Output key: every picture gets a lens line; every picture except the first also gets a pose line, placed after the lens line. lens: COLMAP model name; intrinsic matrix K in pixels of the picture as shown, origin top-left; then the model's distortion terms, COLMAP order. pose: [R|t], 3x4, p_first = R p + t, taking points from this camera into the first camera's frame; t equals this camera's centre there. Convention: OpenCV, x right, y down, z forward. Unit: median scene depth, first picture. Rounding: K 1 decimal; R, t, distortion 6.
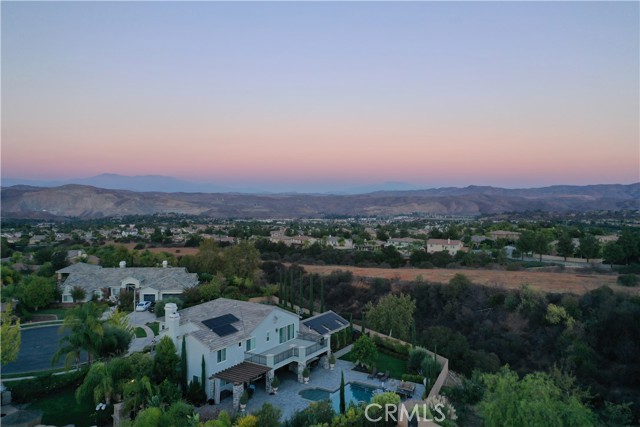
lens RADIAL K [[508.8, 0, 320.0], [0, 508.8, 213.5], [0, 0, 1]] dist [0.011562, 0.004734]
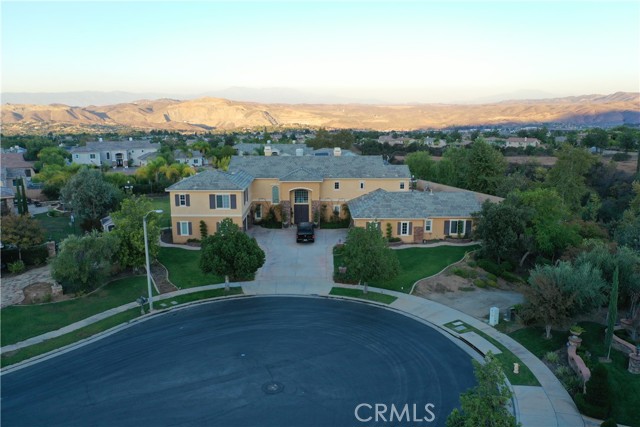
lens RADIAL K [[504.0, 0, 318.9], [0, 504.0, 217.2], [0, 0, 1]] dist [0.008844, 0.010299]
pose [[0.971939, 0.041556, -0.231535, 0.256679], [0.000824, 0.983665, 0.180007, 0.082456], [0.235233, -0.175146, 0.956028, -0.935229]]
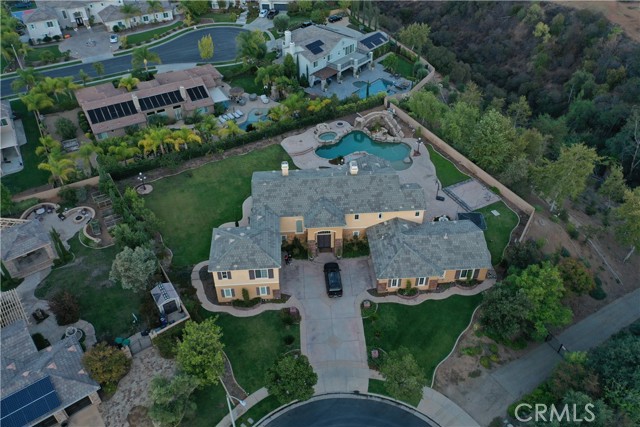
lens RADIAL K [[504.0, 0, 318.9], [0, 504.0, 217.2], [0, 0, 1]] dist [0.008844, 0.010299]
pose [[0.986111, 0.095270, -0.136049, 0.132406], [0.009379, 0.785882, 0.618306, -0.420218], [0.165825, -0.610994, 0.774073, -0.807397]]
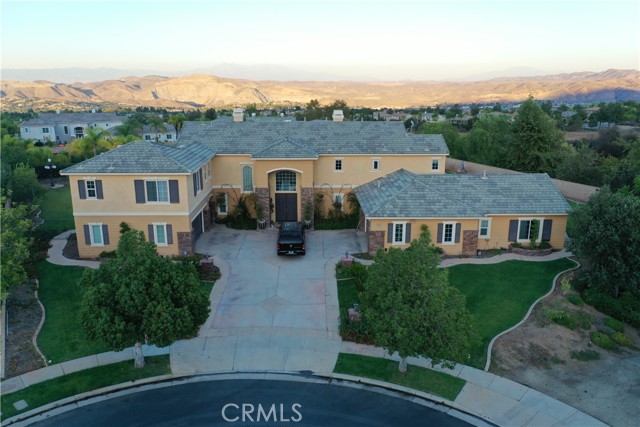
lens RADIAL K [[504.0, 0, 318.9], [0, 504.0, 217.2], [0, 0, 1]] dist [0.008844, 0.010299]
pose [[0.975918, 0.047703, -0.212857, 0.183479], [0.000624, 0.975181, 0.221409, 0.117346], [0.218136, -0.216210, 0.951667, -0.643098]]
